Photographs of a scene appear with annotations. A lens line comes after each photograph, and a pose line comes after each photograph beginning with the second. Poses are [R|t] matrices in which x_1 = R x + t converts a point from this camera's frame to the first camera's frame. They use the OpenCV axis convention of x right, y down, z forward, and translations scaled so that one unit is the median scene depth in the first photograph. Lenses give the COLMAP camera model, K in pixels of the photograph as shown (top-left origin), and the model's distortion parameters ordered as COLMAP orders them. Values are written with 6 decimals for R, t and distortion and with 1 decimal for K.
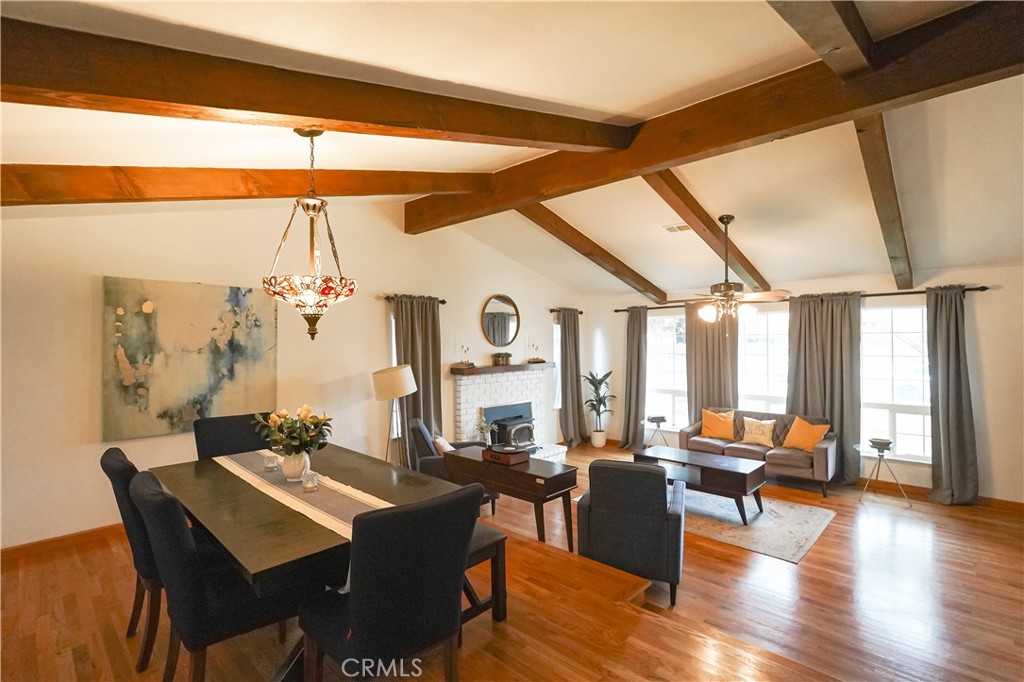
lens RADIAL K [[474.7, 0, 512.0], [0, 474.7, 341.0], [0, 0, 1]] dist [-0.001779, 0.000772]
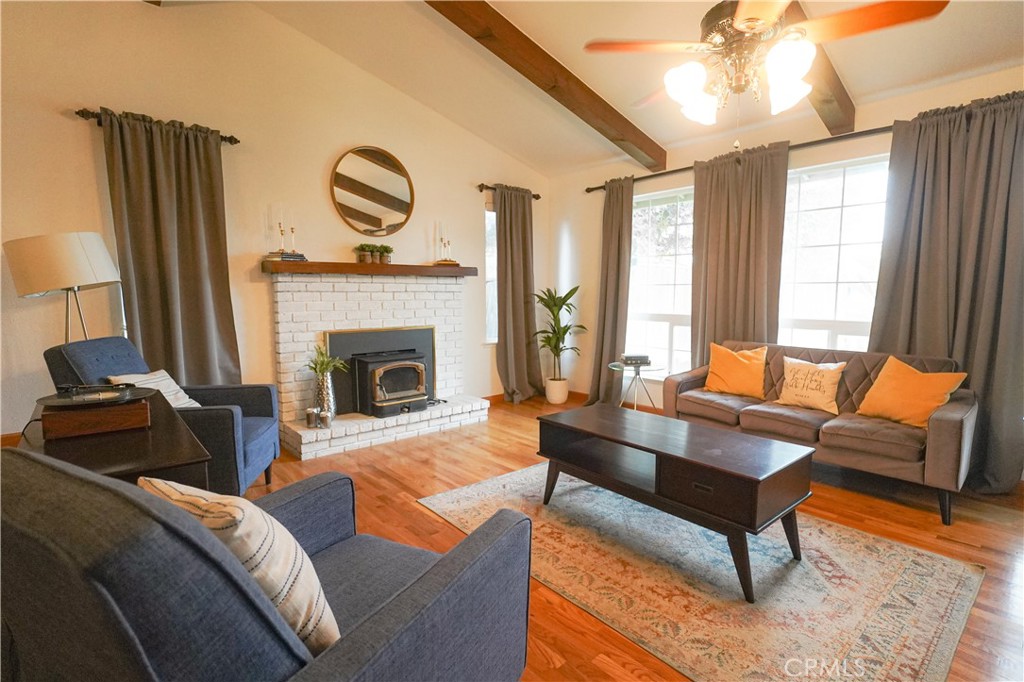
lens RADIAL K [[486.6, 0, 512.0], [0, 486.6, 341.0], [0, 0, 1]] dist [-0.019543, 0.011852]
pose [[0.994600, 0.018787, -0.102070, 0.232566], [-0.008781, 0.995186, 0.097607, 0.089828], [0.103413, -0.096183, 0.989977, 0.417778]]
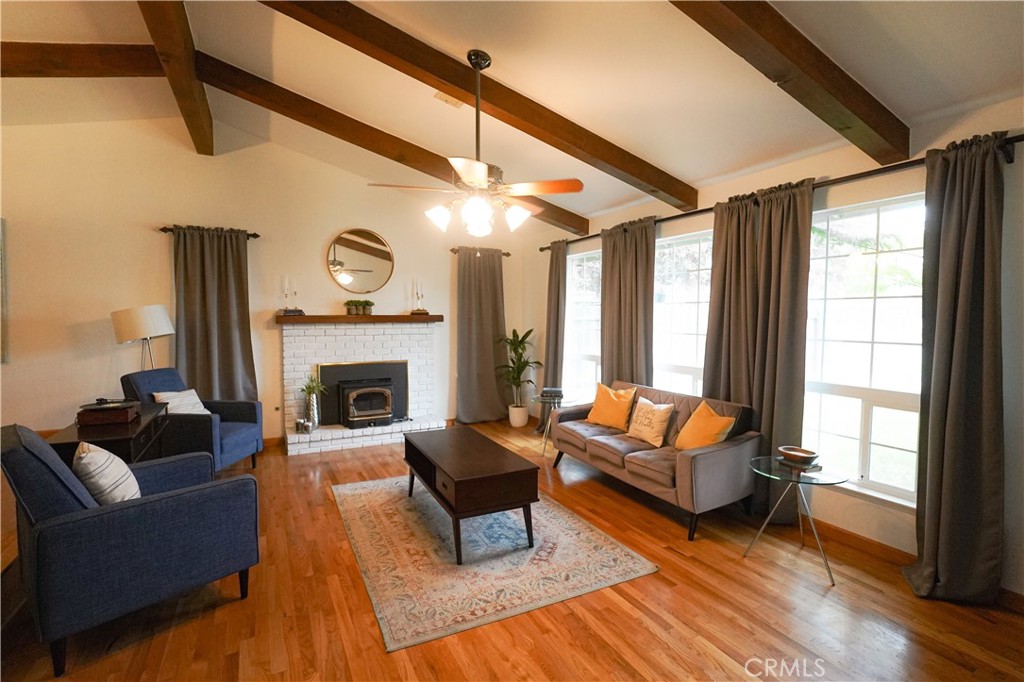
lens RADIAL K [[480.4, 0, 512.0], [0, 480.4, 341.0], [0, 0, 1]] dist [-0.004906, -0.000998]
pose [[0.942204, 0.028499, -0.333826, 0.535650], [-0.010712, 0.998429, 0.055003, 0.049014], [0.334869, -0.048248, 0.941029, 0.325039]]
